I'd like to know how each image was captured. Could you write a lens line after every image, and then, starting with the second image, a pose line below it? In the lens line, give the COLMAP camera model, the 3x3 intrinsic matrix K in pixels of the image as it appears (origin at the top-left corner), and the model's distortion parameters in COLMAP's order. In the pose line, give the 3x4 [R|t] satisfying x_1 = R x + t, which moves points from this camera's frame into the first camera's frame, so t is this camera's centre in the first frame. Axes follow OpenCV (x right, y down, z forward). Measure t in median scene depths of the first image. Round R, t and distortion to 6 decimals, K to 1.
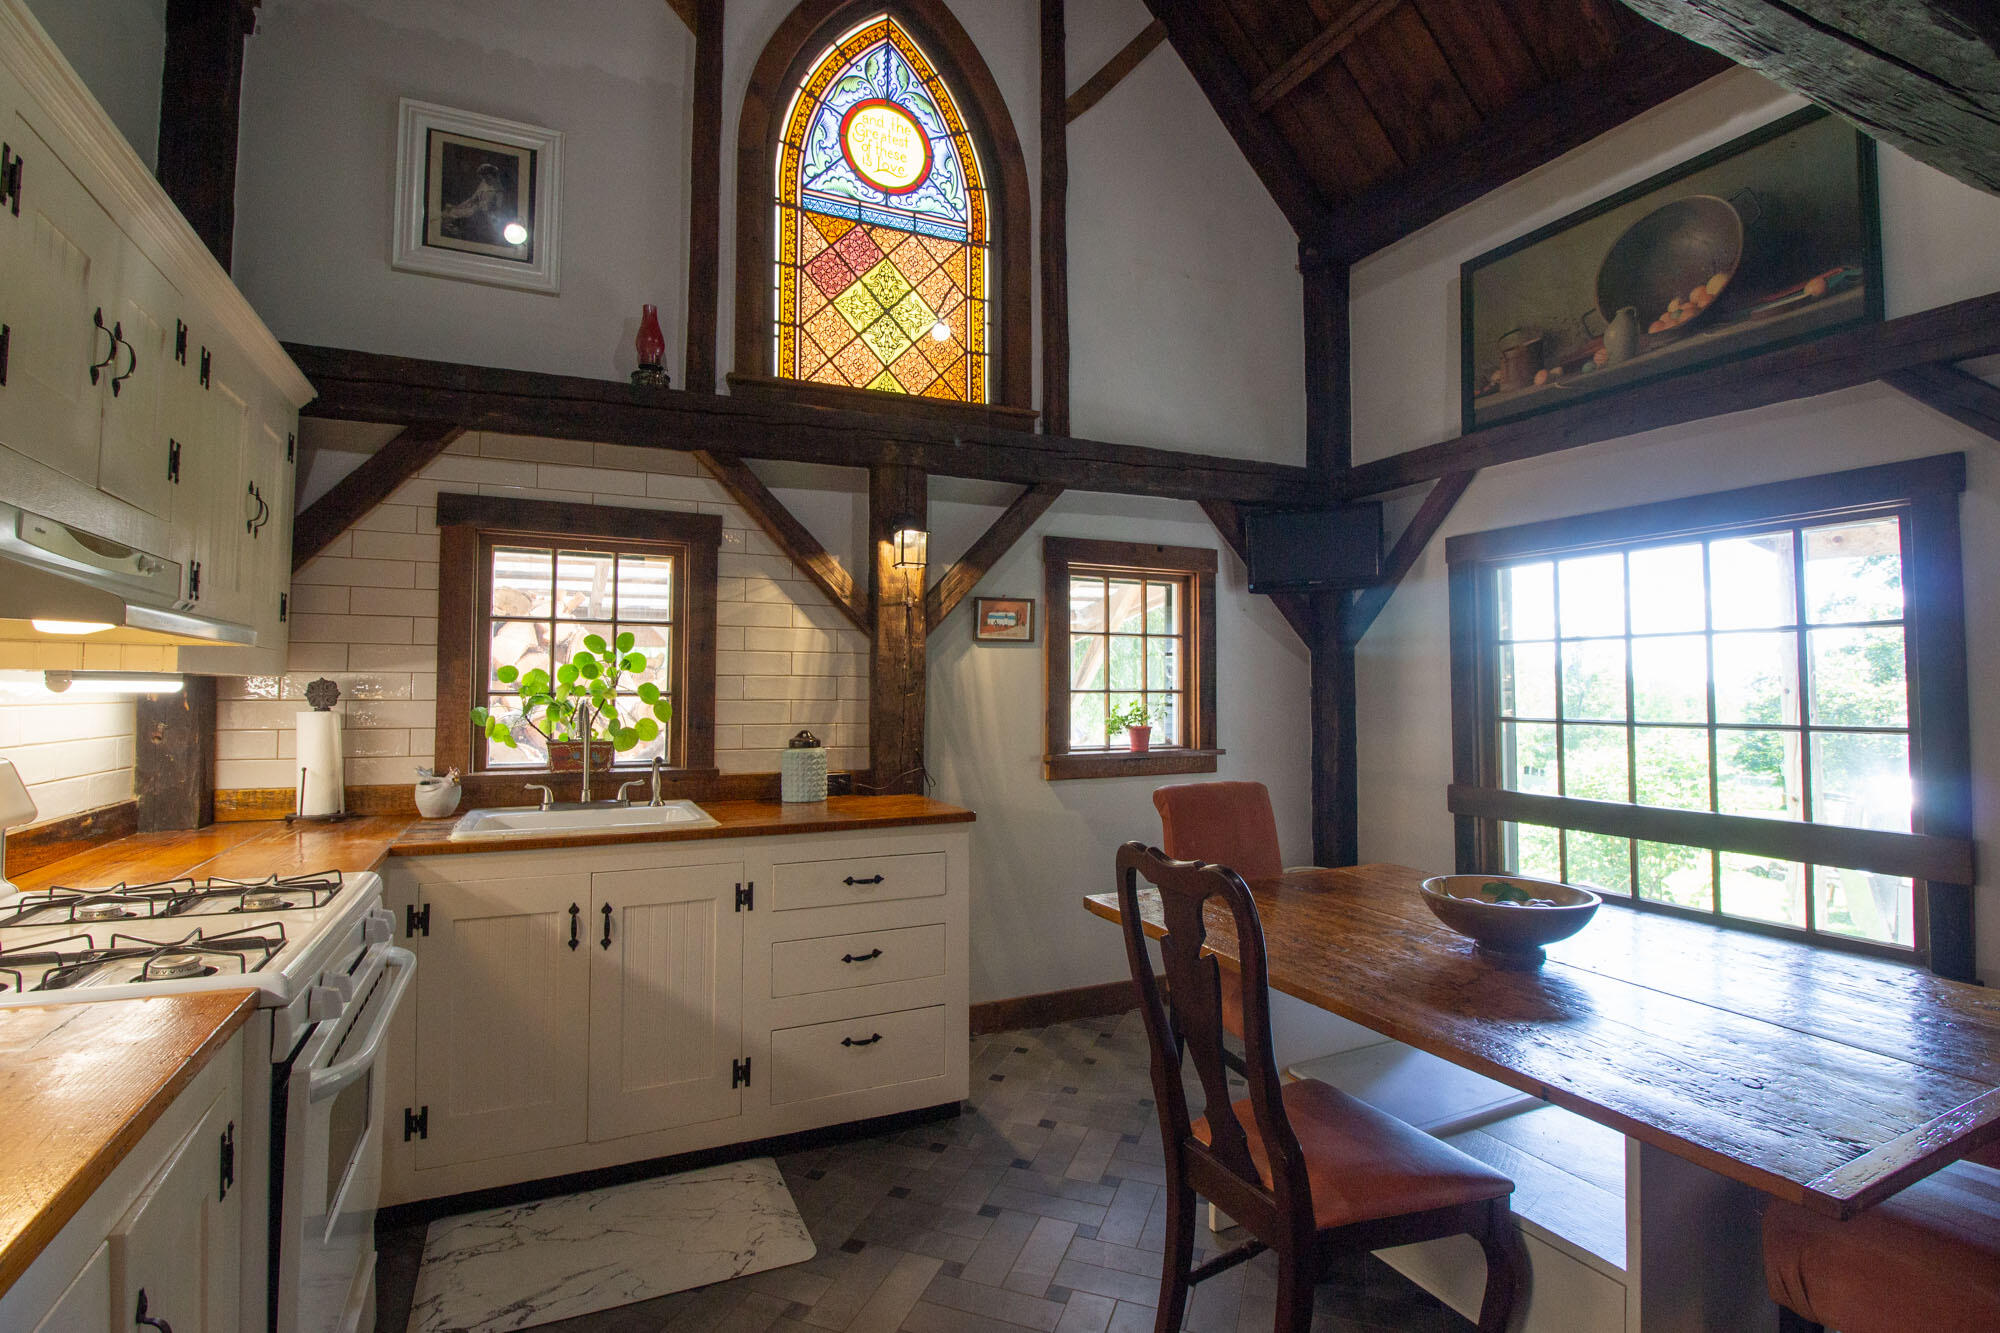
lens RADIAL K [[953.8, 0, 1000.0], [0, 953.8, 666.5], [0, 0, 1]] dist [0.000654, -0.000241]
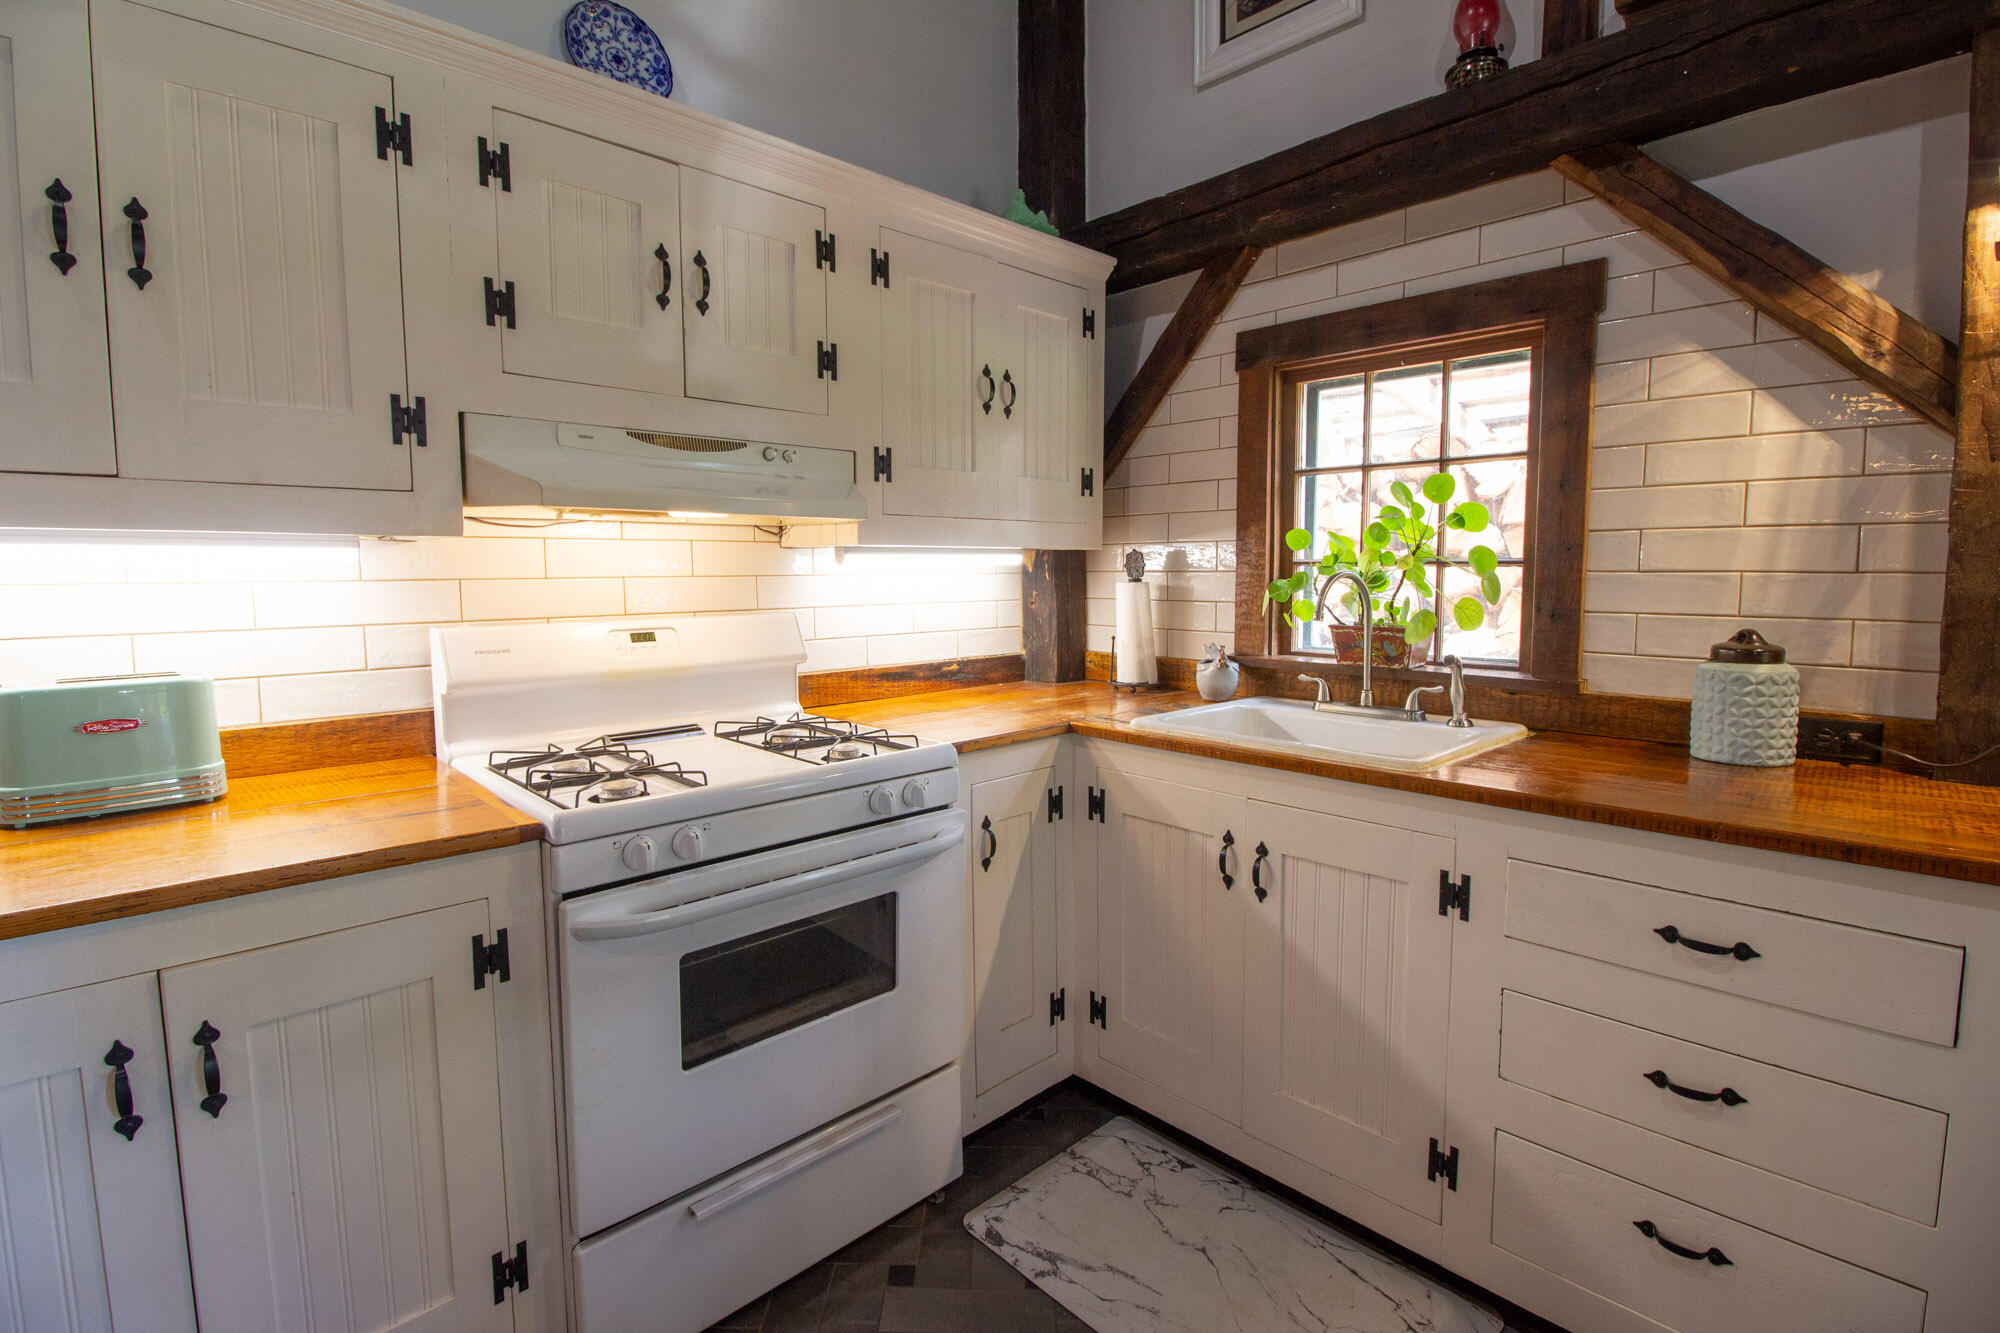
lens RADIAL K [[931.4, 0, 995.4], [0, 931.4, 655.7], [0, 0, 1]] dist [0.003166, -0.013507]
pose [[0.310951, 0.084296, -0.946680, 0.164480], [0.031154, 0.994620, 0.098798, 0.019121], [0.949915, -0.060214, 0.306652, 0.477290]]
